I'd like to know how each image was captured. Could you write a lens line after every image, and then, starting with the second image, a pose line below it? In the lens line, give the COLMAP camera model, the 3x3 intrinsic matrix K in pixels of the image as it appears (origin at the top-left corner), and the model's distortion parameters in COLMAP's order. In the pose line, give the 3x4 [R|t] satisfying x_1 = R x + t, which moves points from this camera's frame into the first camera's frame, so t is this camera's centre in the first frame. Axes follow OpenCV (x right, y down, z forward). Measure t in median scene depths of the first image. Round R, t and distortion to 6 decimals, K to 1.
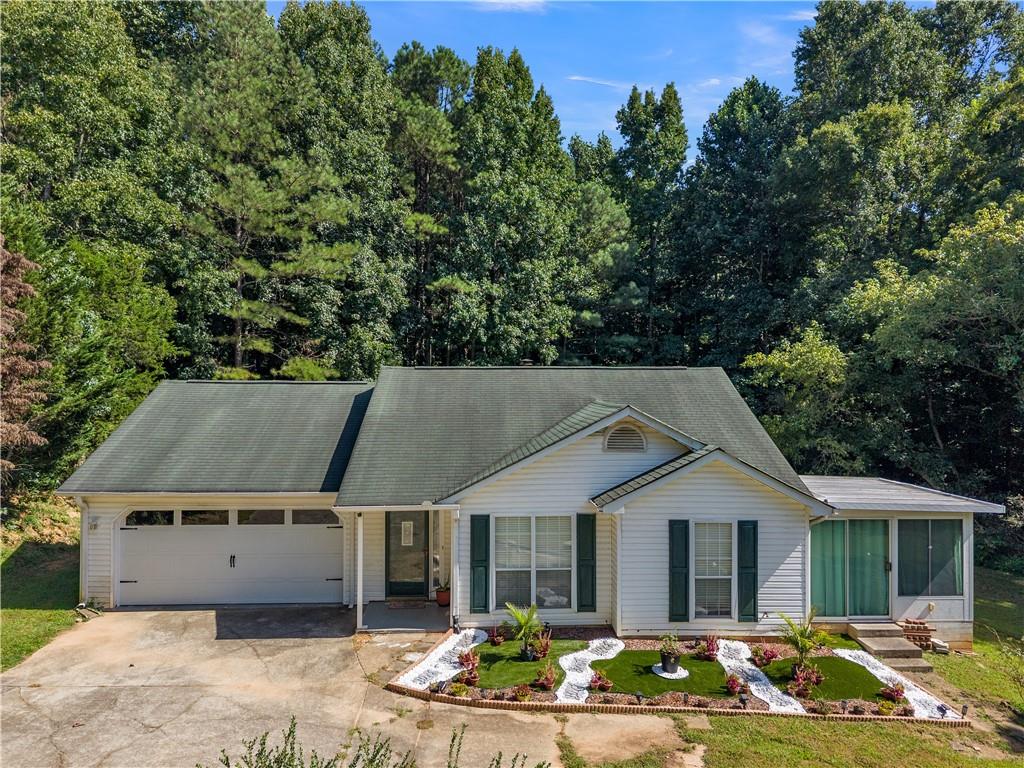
lens RADIAL K [[691.2, 0, 510.1], [0, 691.2, 394.4], [0, 0, 1]] dist [0.006161, -0.001961]
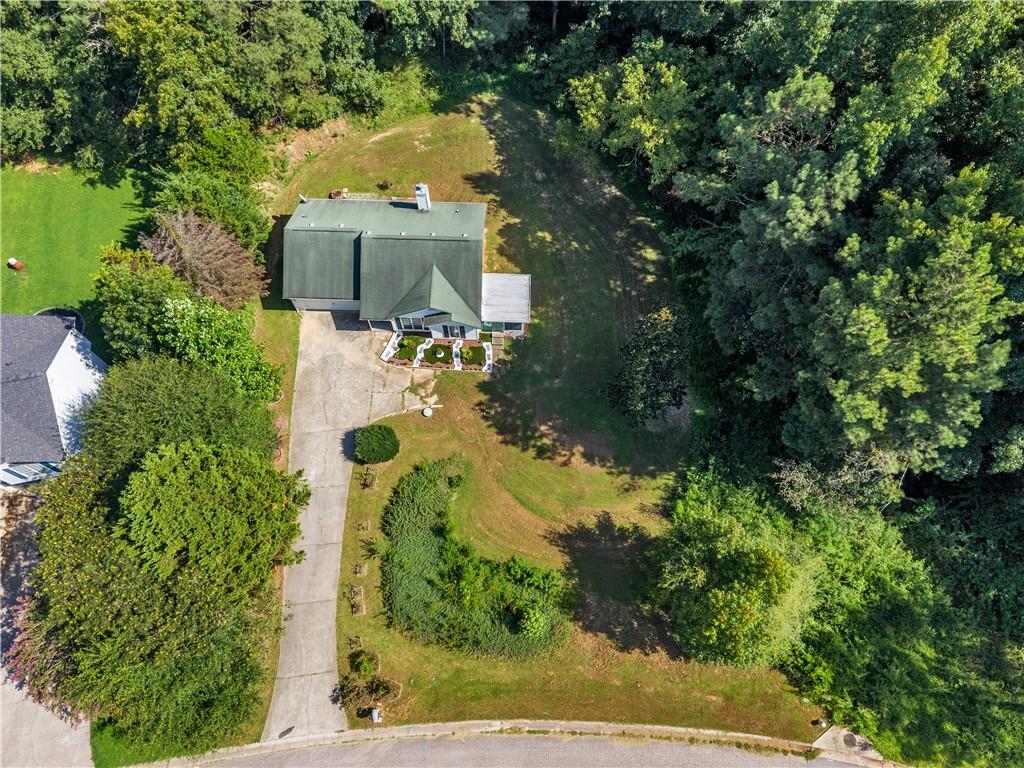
lens RADIAL K [[629.2, 0, 507.3], [0, 629.2, 408.8], [0, 0, 1]] dist [0.109345, -0.198093]
pose [[0.997759, 0.063288, -0.021728, 0.707772], [-0.003815, 0.377984, 0.925804, -3.012589], [0.066806, -0.923647, 0.377378, -0.822201]]
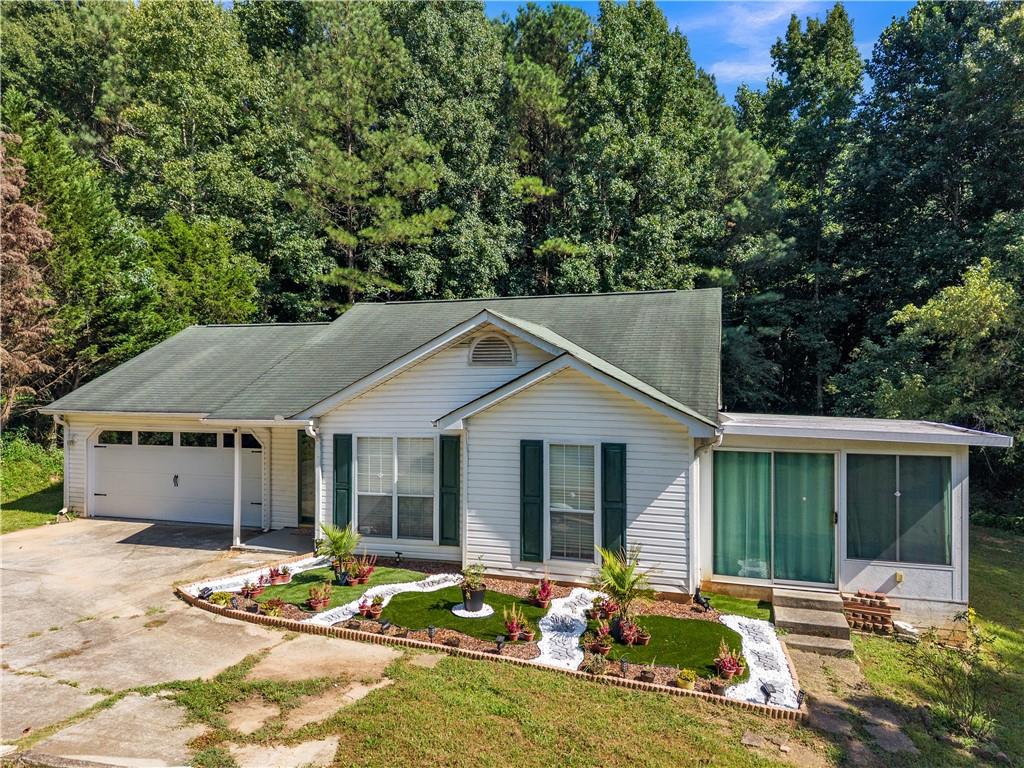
lens RADIAL K [[689.9, 0, 512.0], [0, 689.9, 384.0], [0, 0, 1]] dist [0.043566, -0.057575]
pose [[0.944085, -0.003133, -0.329688, 0.484426], [0.000249, 0.999961, -0.008789, 0.116844], [0.329703, 0.008215, 0.944049, 0.192811]]
